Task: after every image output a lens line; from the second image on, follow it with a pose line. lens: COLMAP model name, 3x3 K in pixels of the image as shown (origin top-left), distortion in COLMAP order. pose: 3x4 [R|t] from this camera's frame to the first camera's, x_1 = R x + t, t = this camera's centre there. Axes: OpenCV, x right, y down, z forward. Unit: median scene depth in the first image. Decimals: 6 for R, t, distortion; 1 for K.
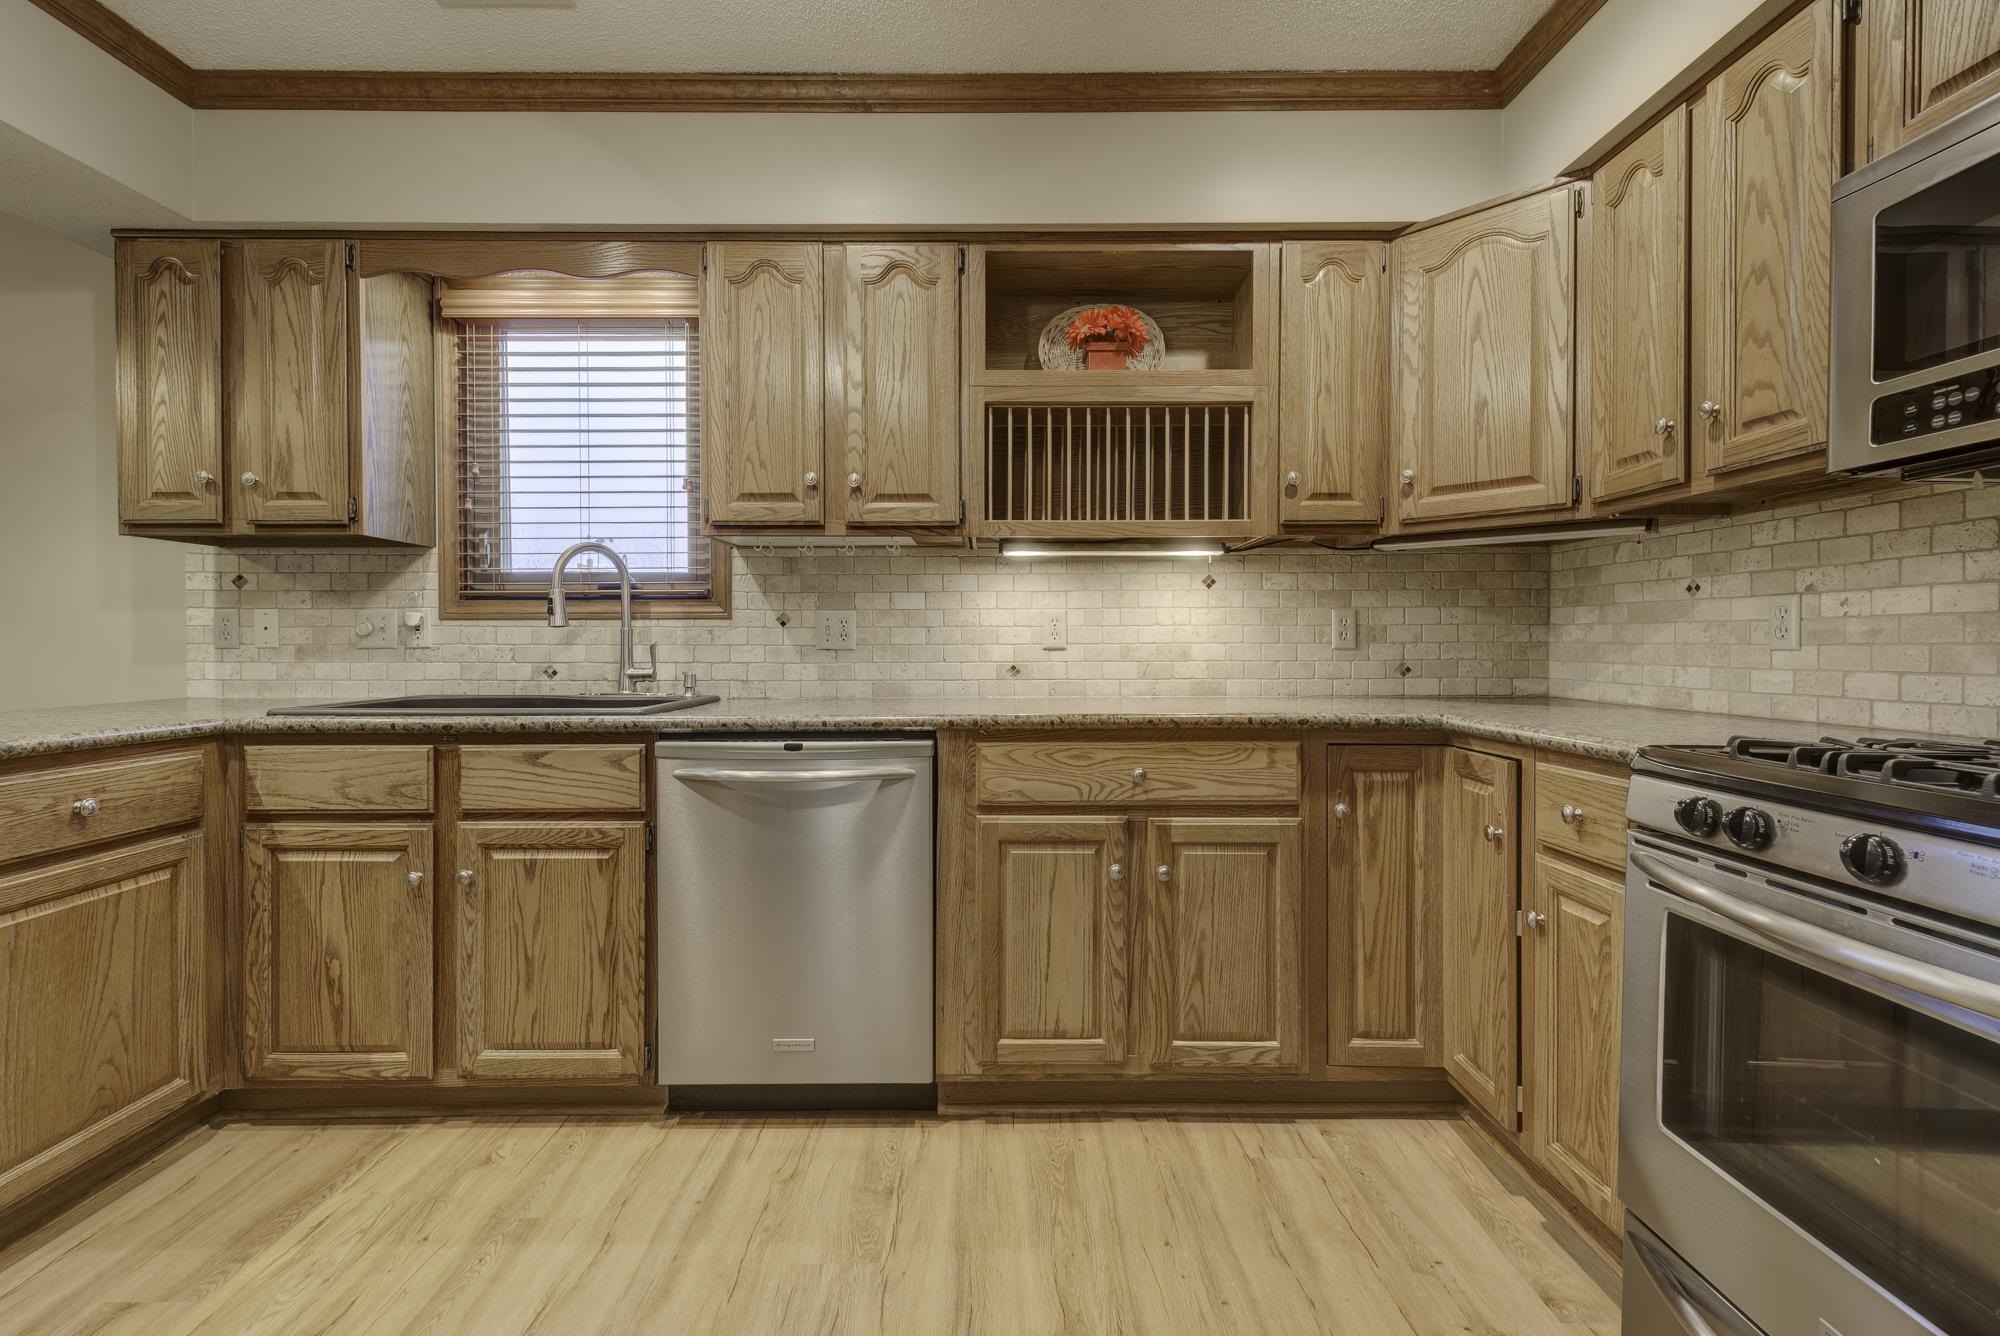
lens RADIAL K [[887.3, 0, 989.2], [0, 887.3, 650.9], [0, 0, 1]] dist [0.013164, -0.003444]
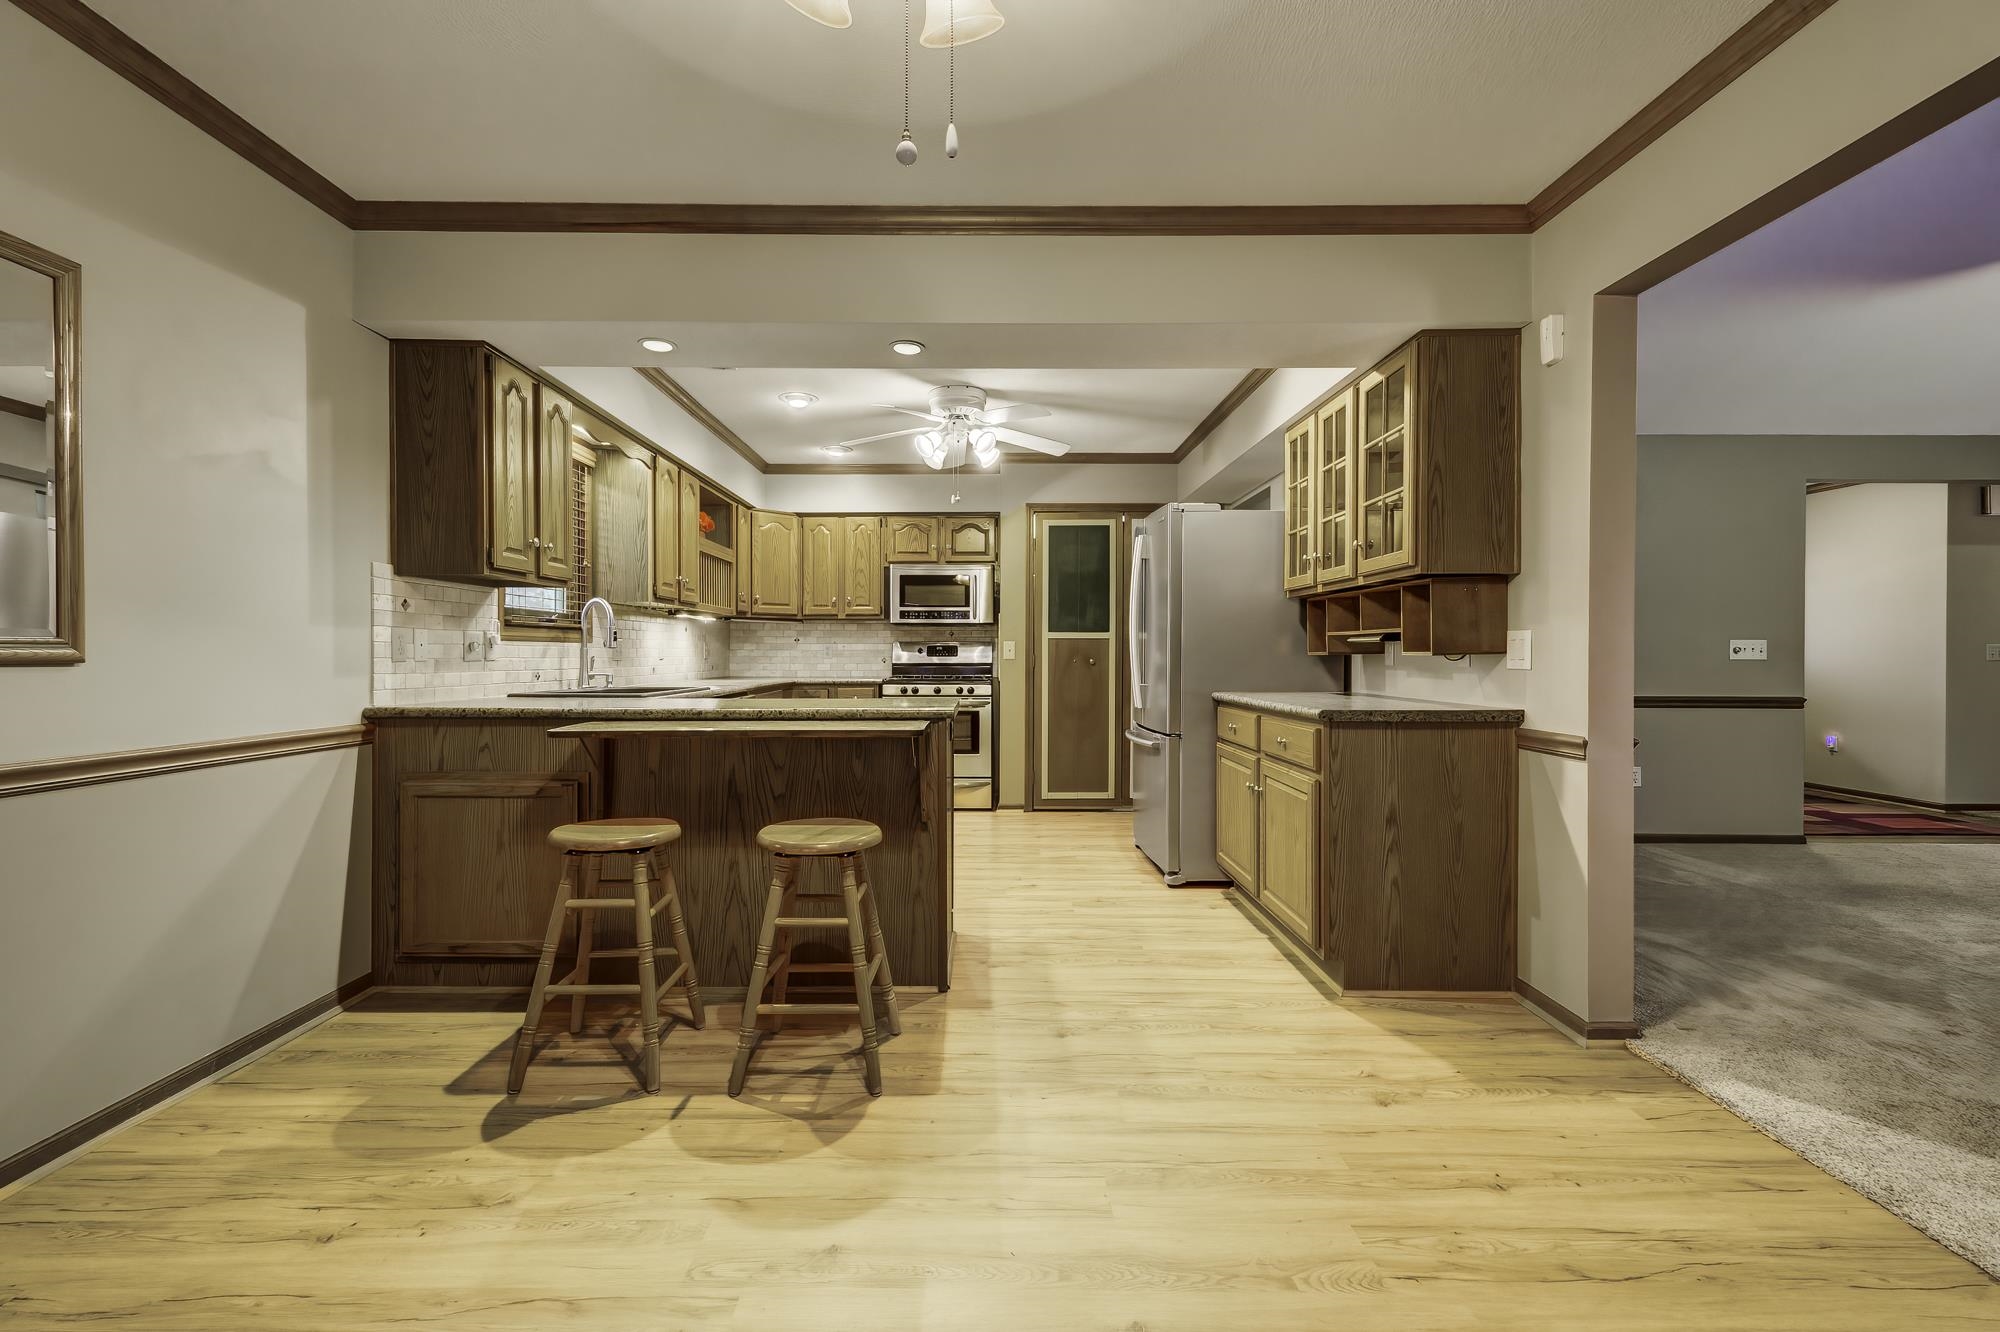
lens RADIAL K [[884.7, 0, 995.2], [0, 884.7, 659.8], [0, 0, 1]] dist [0.017279, -0.005297]
pose [[-0.012978, -0.005028, 0.999903, -2.295896], [0.006552, 0.999965, 0.005113, -0.006980], [-0.999894, 0.006618, -0.012944, 0.275111]]
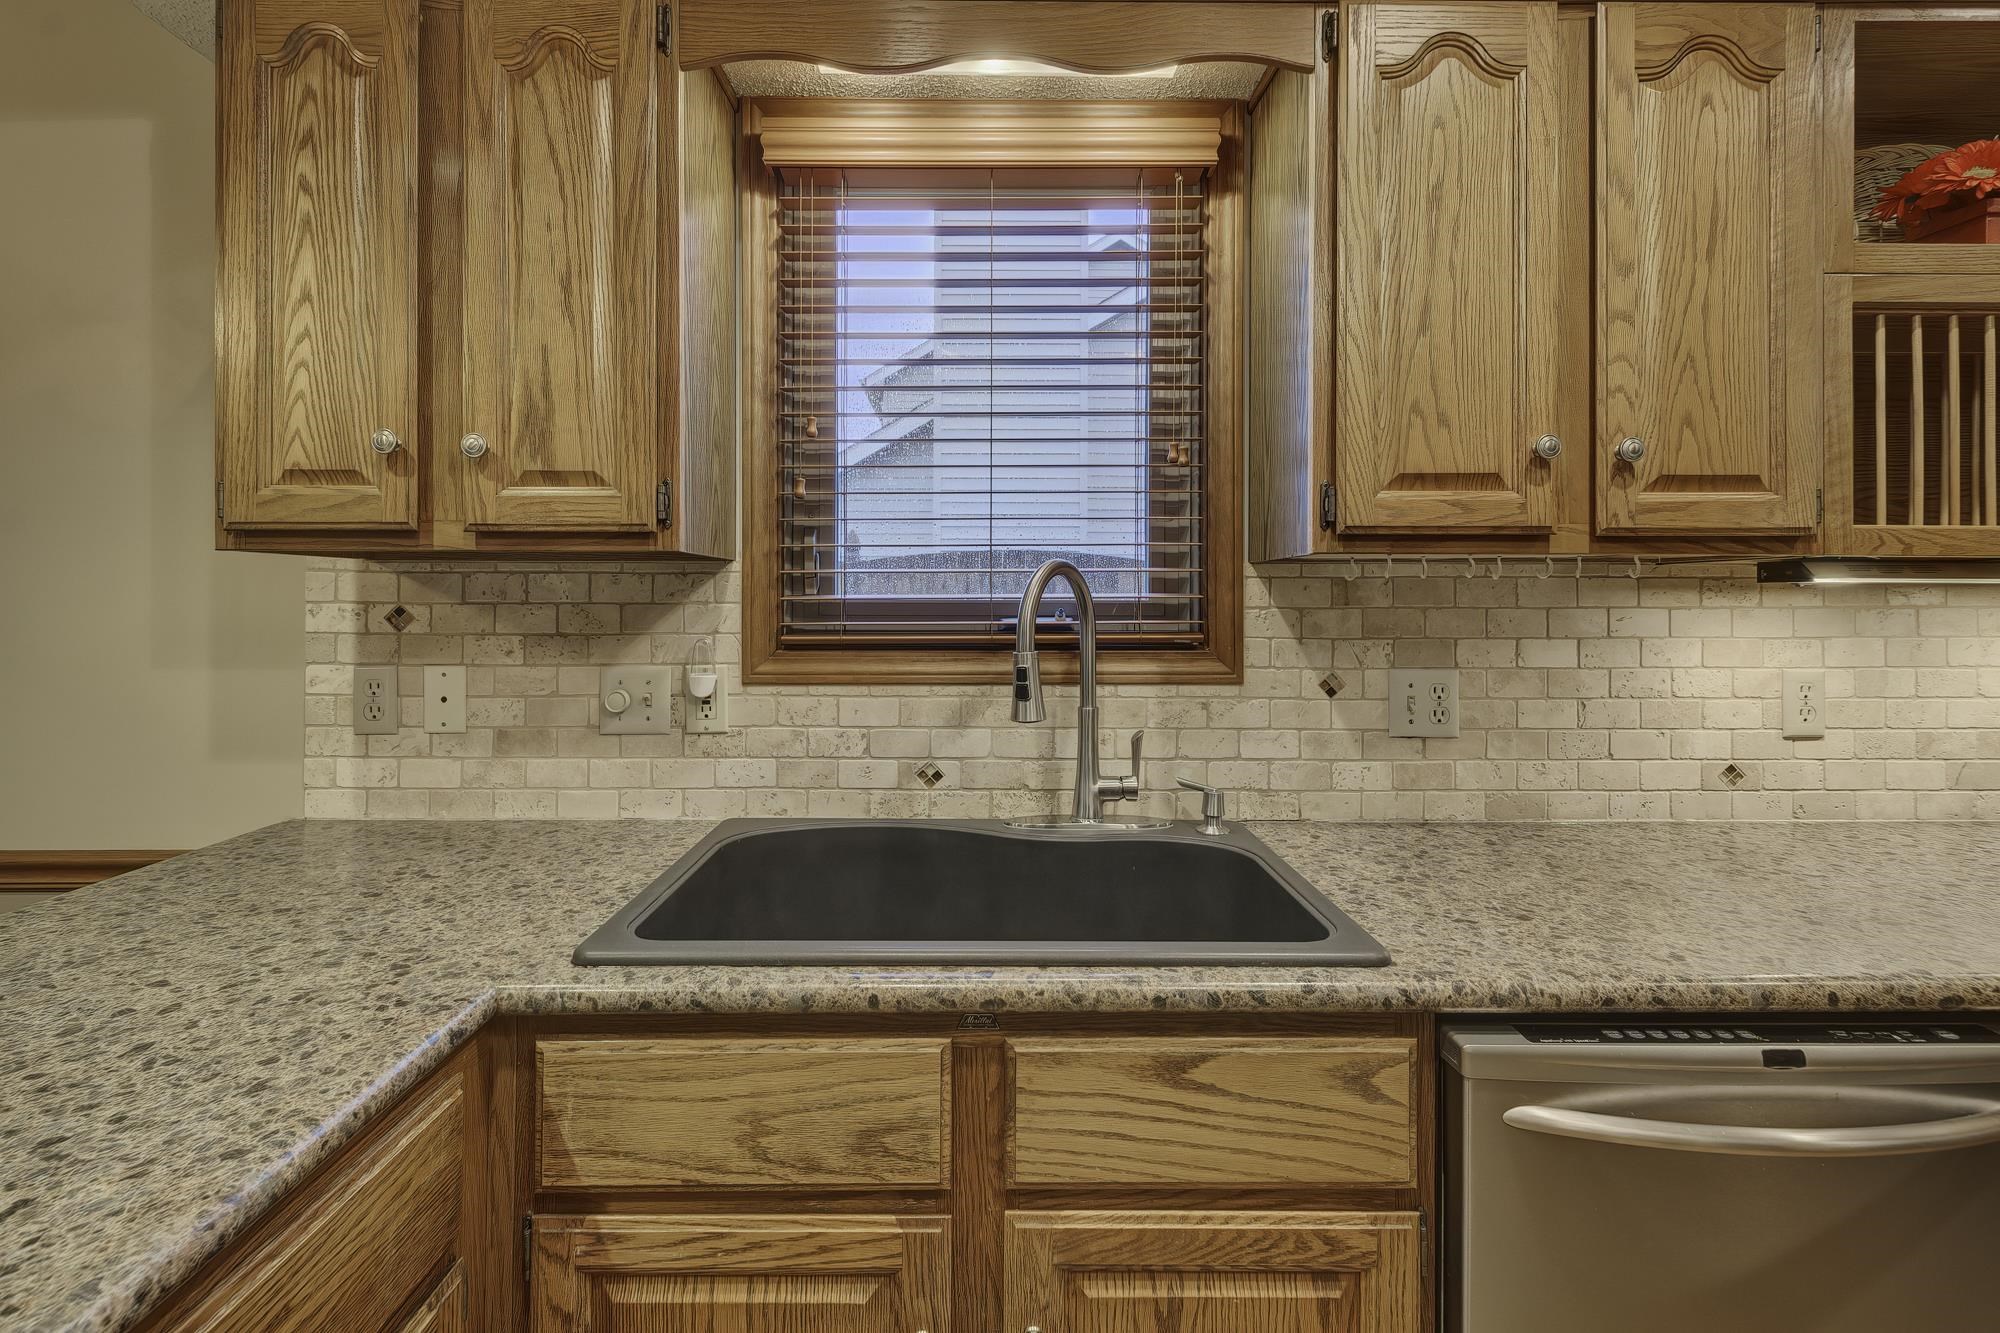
lens RADIAL K [[884.7, 0, 962.9], [0, 884.7, 591.6], [0, 0, 1]] dist [0.017279, -0.005297]
pose [[0.999964, 0.002244, 0.008225, -0.543916], [-0.002137, 0.999914, -0.012965, -0.100580], [-0.008253, 0.012947, 0.999882, 0.477849]]
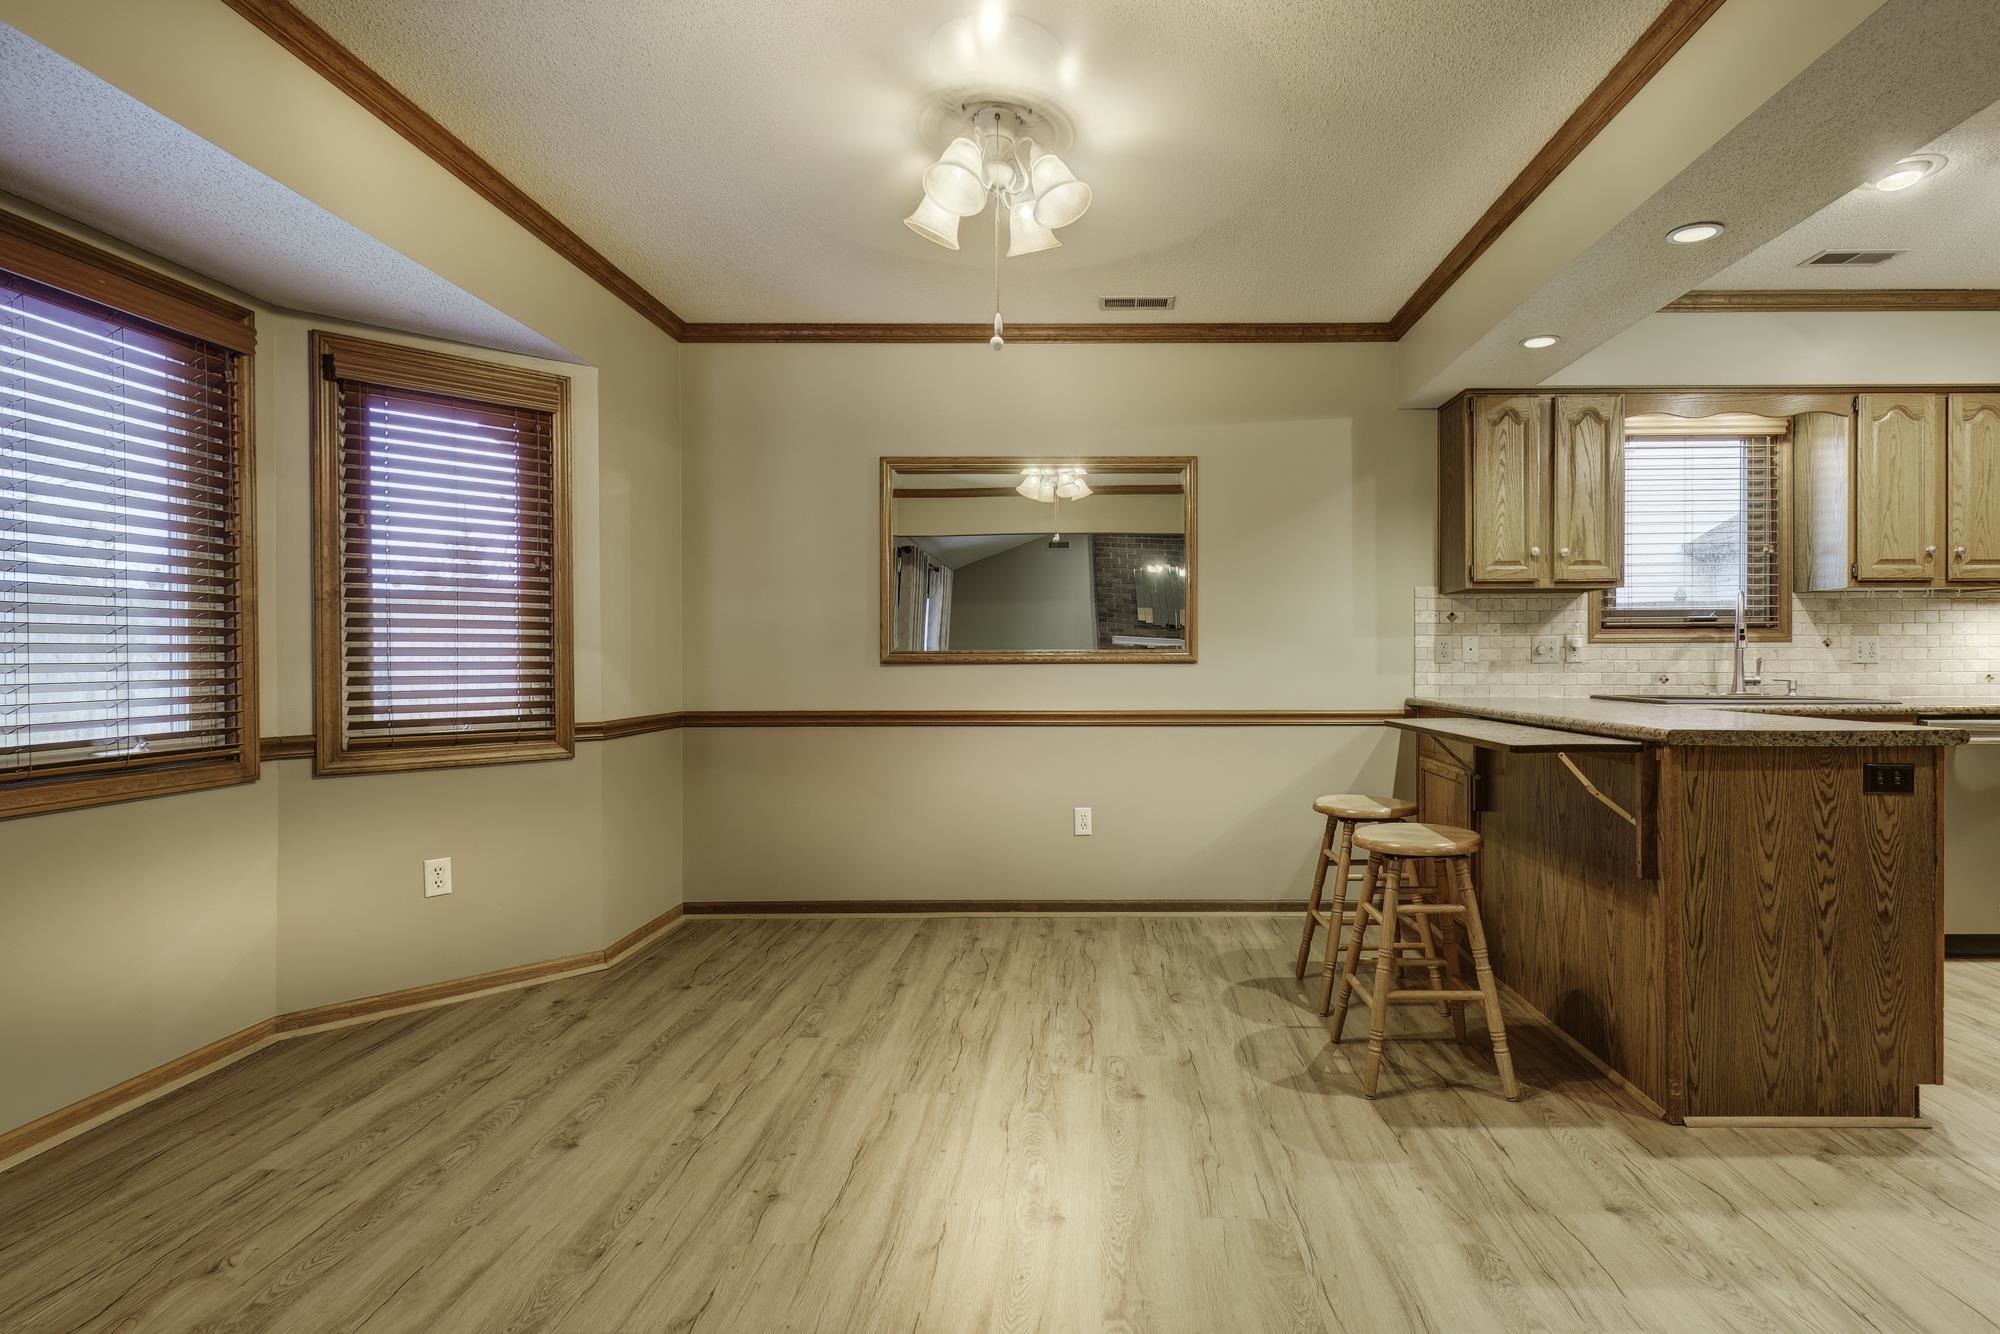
lens RADIAL K [[963.4, 0, 1068.2], [0, 963.4, 668.4], [0, 0, 1]] dist [0.001169, -0.000074]
pose [[0.999987, -0.001993, -0.004625, -1.655423], [0.002003, 0.999996, 0.002180, 0.001034], [0.004621, -0.002189, 0.999987, -0.646589]]
